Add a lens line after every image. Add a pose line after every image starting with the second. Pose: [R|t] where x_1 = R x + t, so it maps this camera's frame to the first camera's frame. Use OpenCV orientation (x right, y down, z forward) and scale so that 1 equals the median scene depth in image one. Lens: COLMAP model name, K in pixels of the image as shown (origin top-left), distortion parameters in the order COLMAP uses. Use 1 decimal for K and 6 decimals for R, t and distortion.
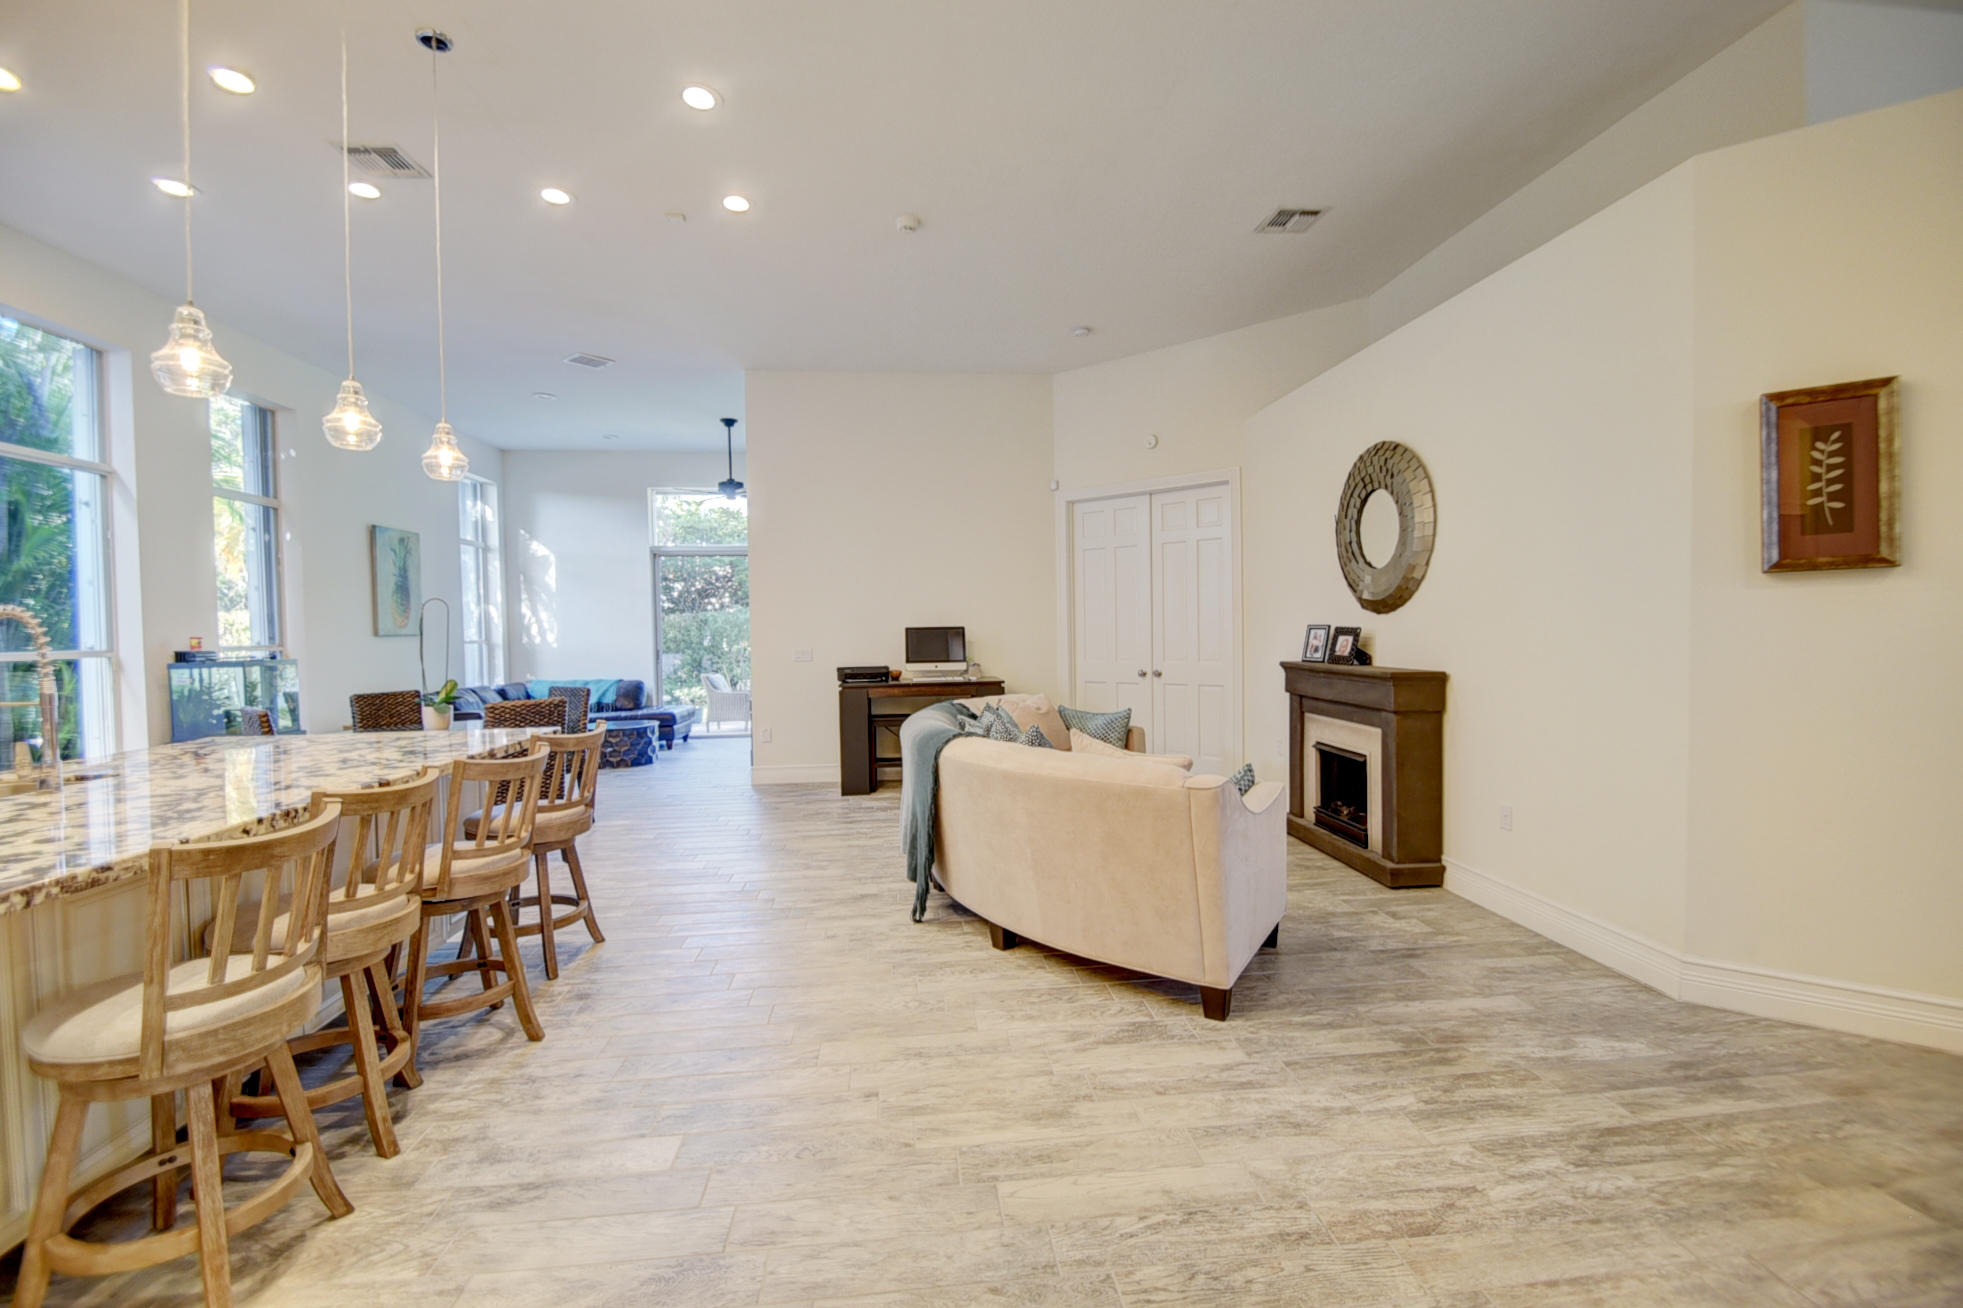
lens RADIAL K [[882.3, 0, 956.7], [0, 882.3, 652.5], [0, 0, 1]] dist [-0.001221, -0.007879]
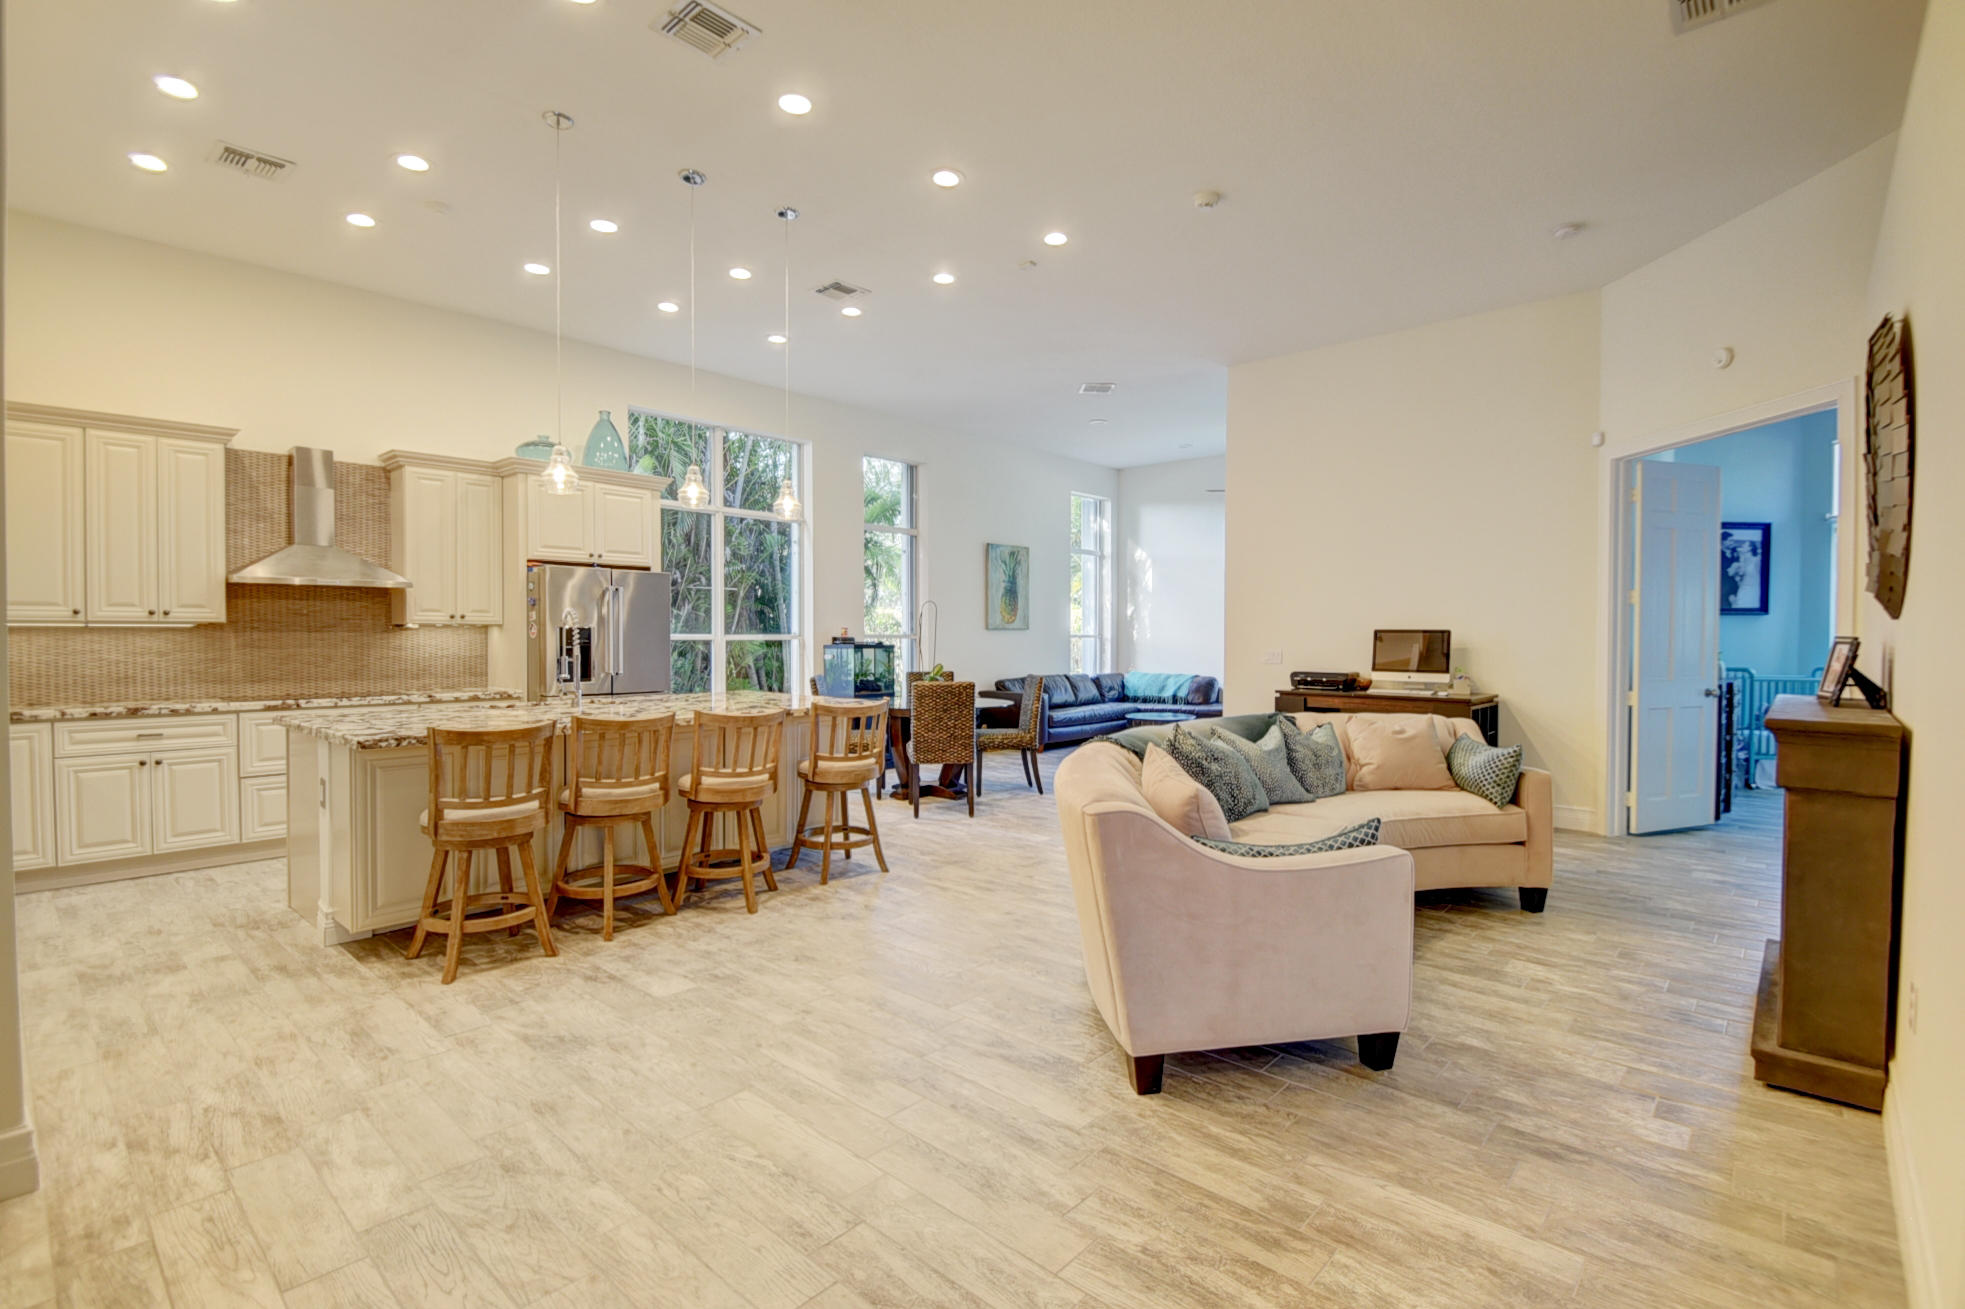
lens RADIAL K [[883.2, 0, 940.6], [0, 883.2, 650.5], [0, 0, 1]] dist [-0.001221, -0.007879]
pose [[0.664582, 0.035012, -0.746394, 0.607518], [-0.035331, 0.999257, 0.015415, -0.012848], [0.746379, 0.016127, 0.665325, 0.214807]]
